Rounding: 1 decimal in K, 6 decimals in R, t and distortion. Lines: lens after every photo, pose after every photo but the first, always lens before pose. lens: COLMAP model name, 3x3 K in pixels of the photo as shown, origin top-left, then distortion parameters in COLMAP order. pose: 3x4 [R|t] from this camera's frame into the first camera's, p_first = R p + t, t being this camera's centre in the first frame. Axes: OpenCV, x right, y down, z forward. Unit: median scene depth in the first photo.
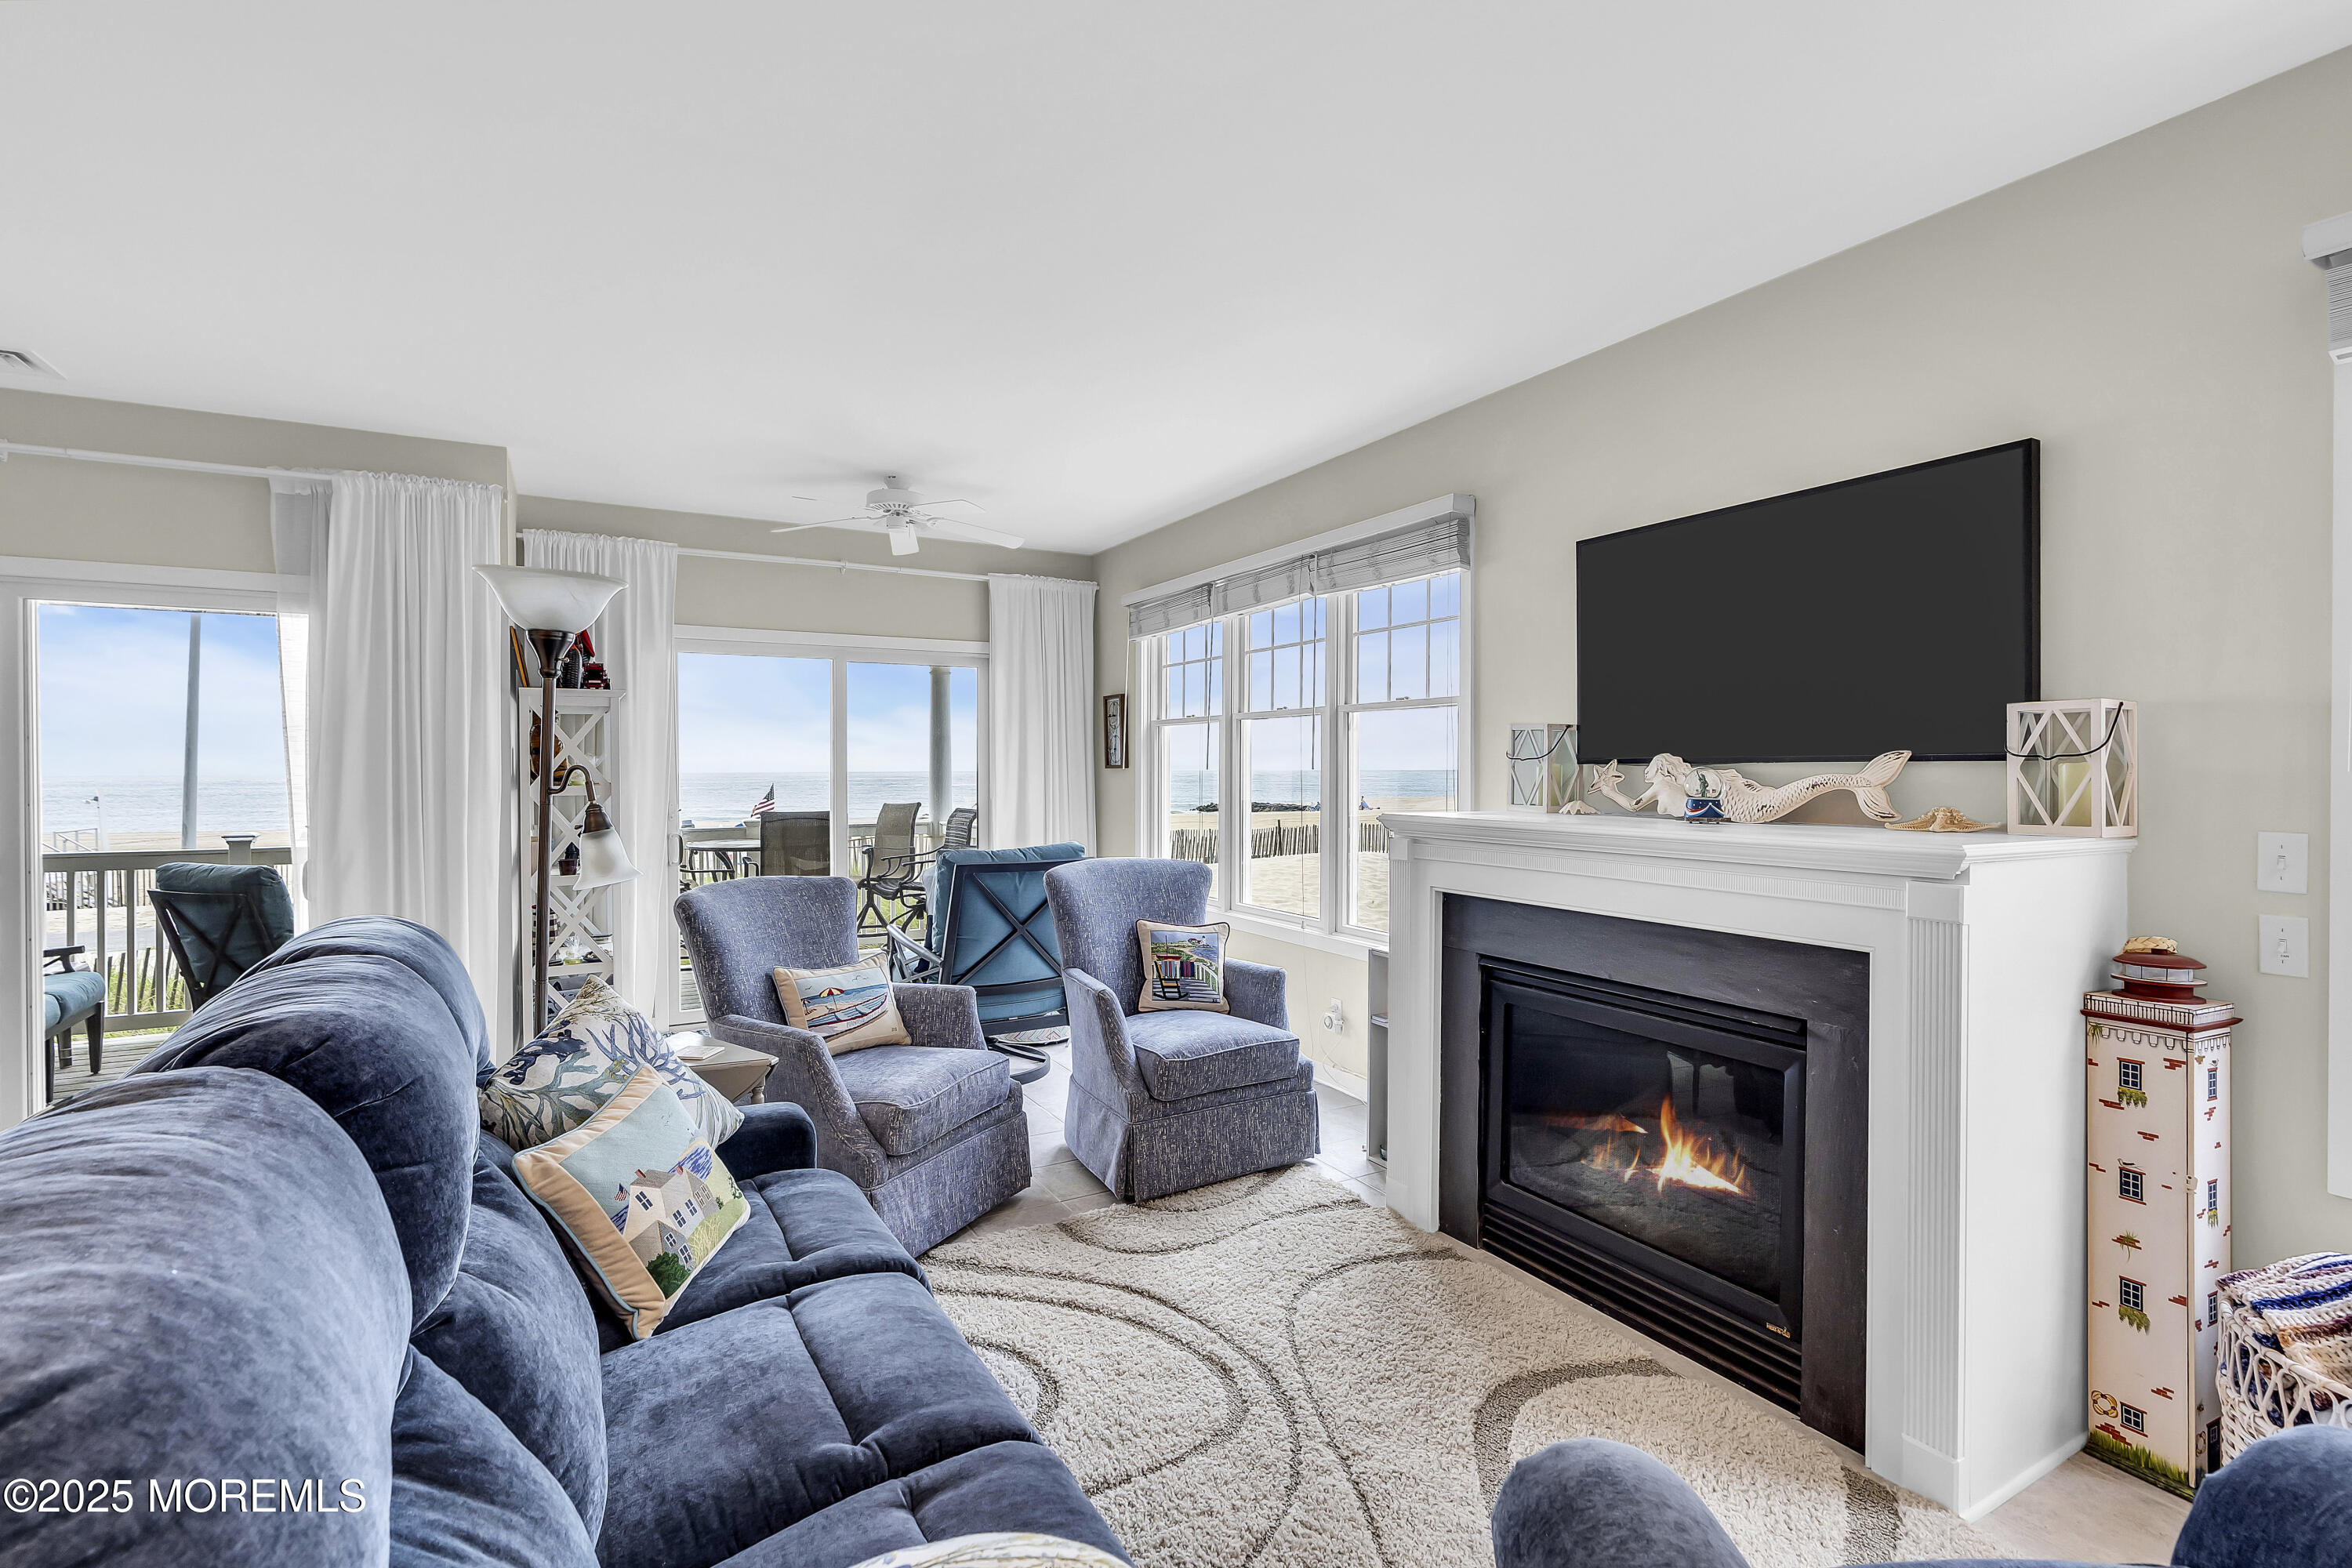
lens RADIAL K [[1071.4, 0, 1178.6], [0, 1071.4, 775.6], [0, 0, 1]] dist [-0.014897, -0.000049]
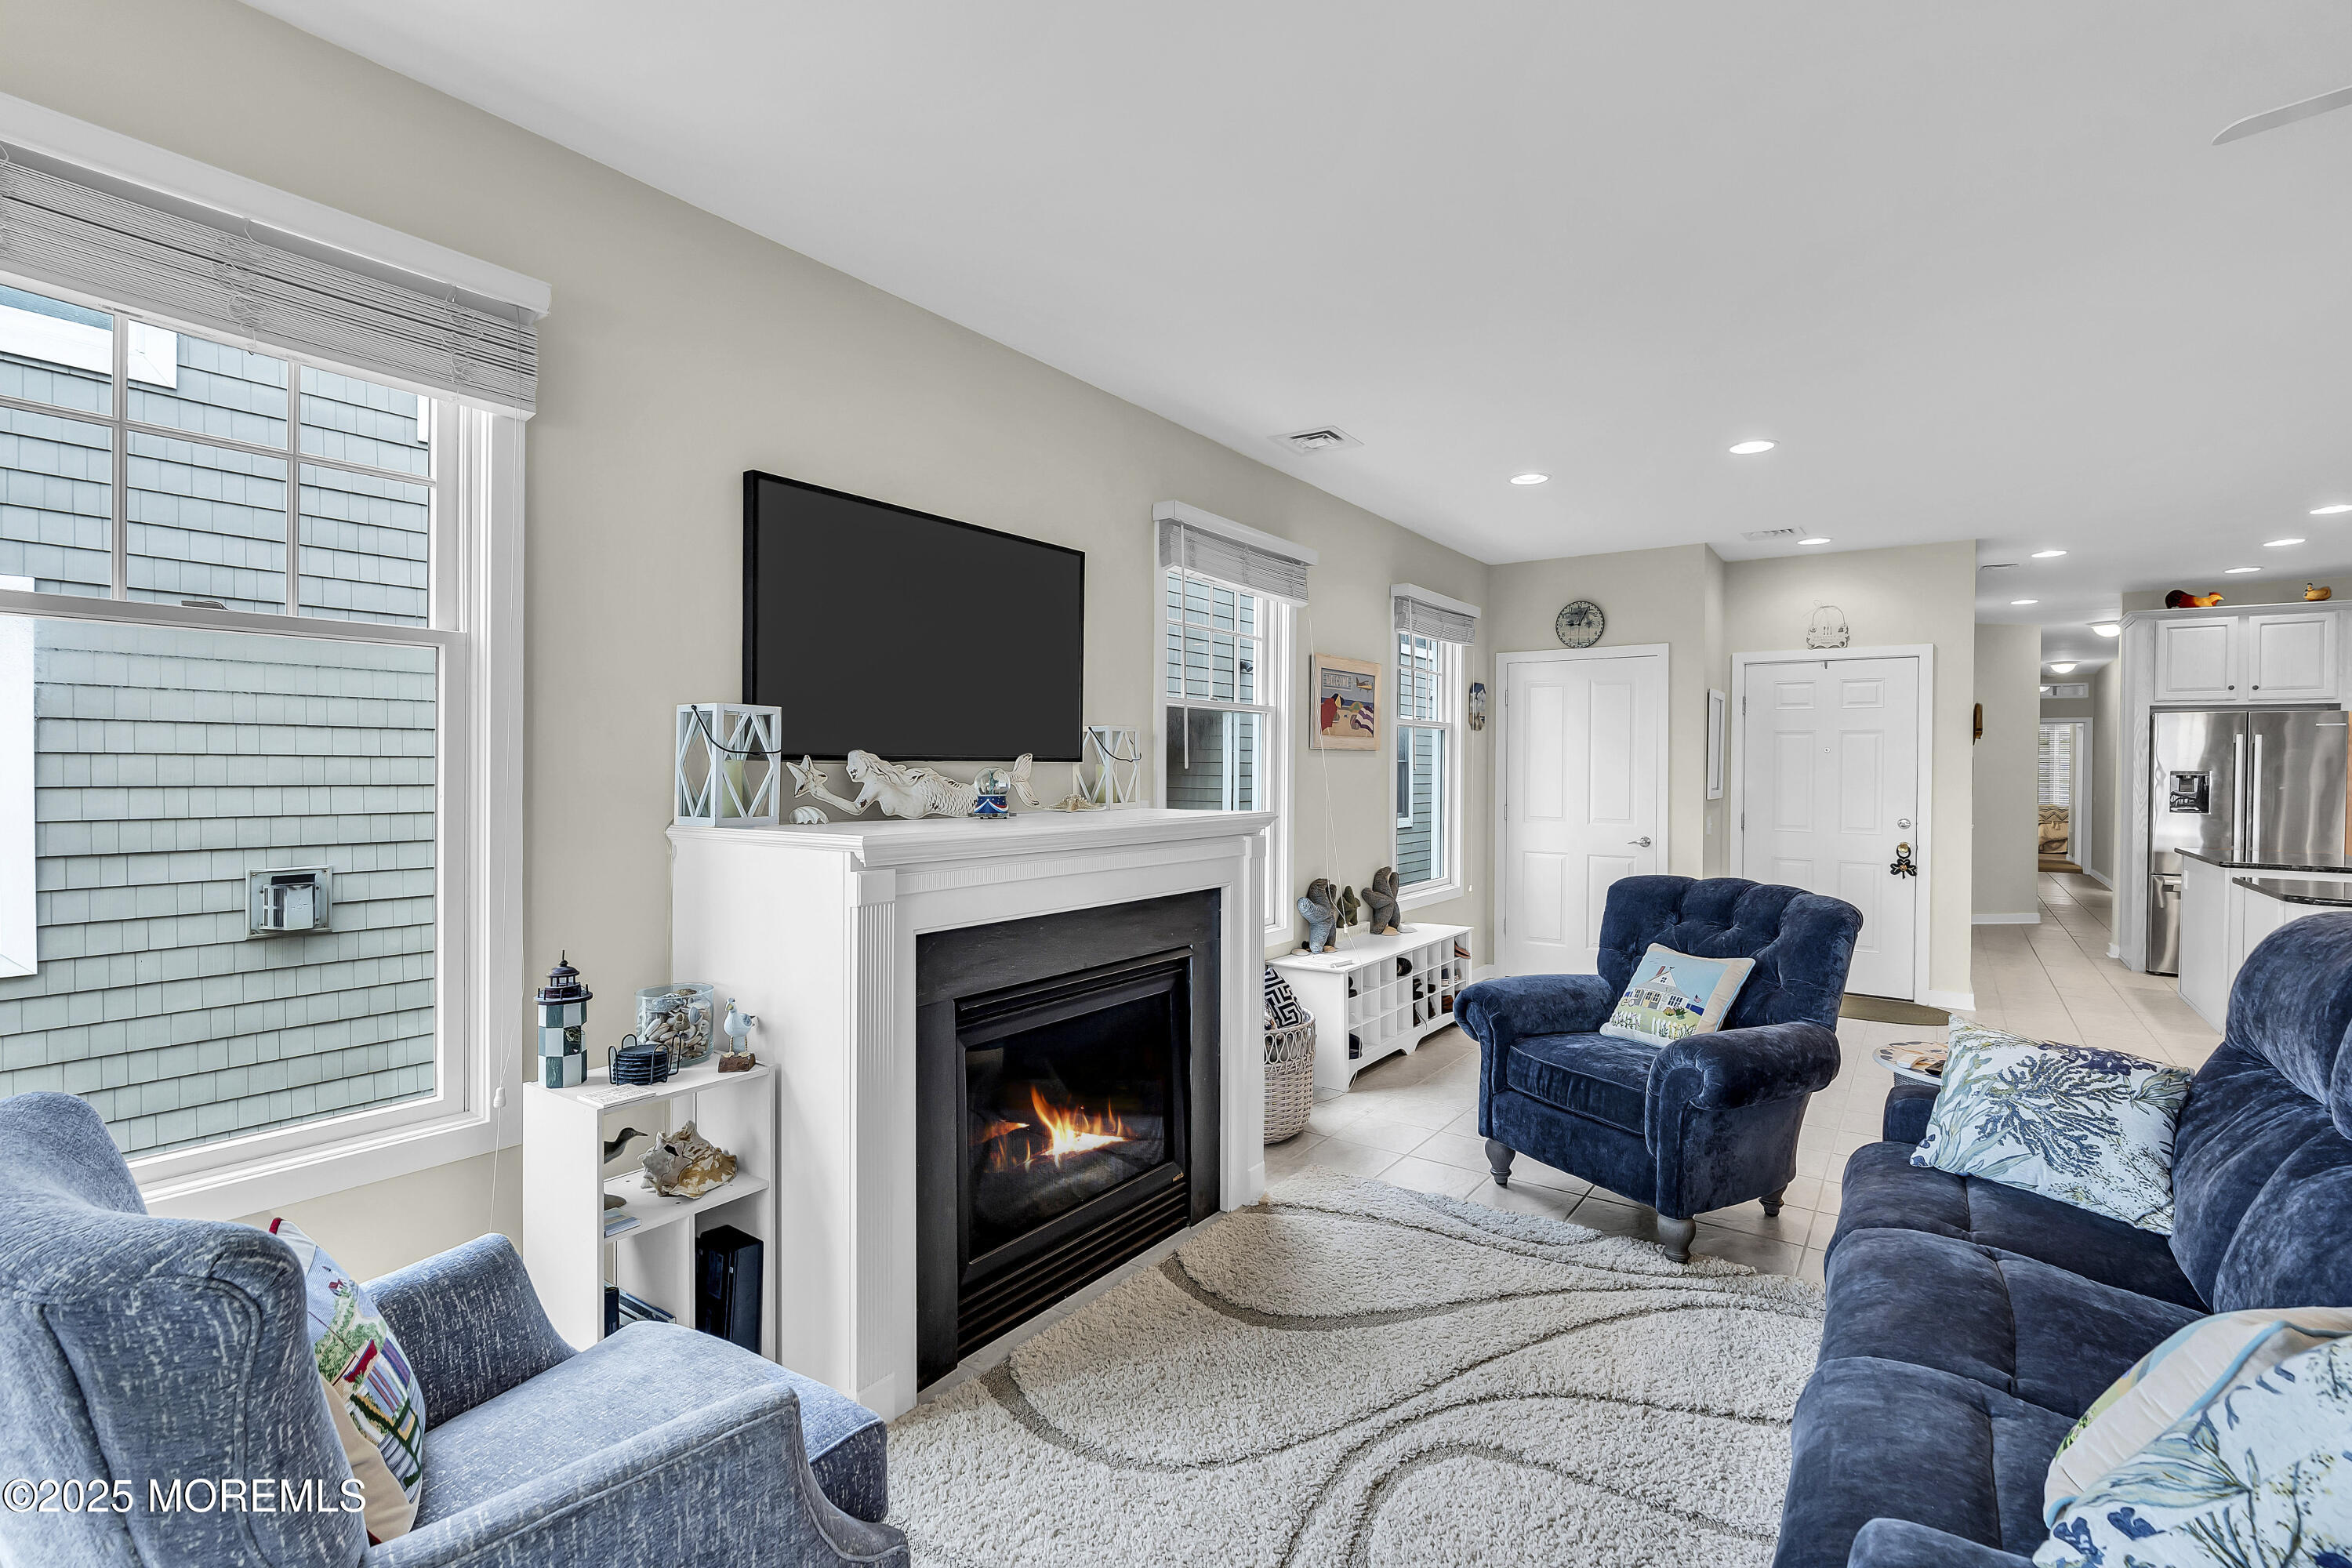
lens RADIAL K [[1042.5, 0, 1188.2], [0, 1042.5, 785.2], [0, 0, 1]] dist [-0.012899, 0.000063]
pose [[-0.415234, -0.013509, 0.909615, -0.448865], [0.005925, 0.999828, 0.017554, -0.004261], [-0.909696, 0.012678, -0.415082, 1.053420]]
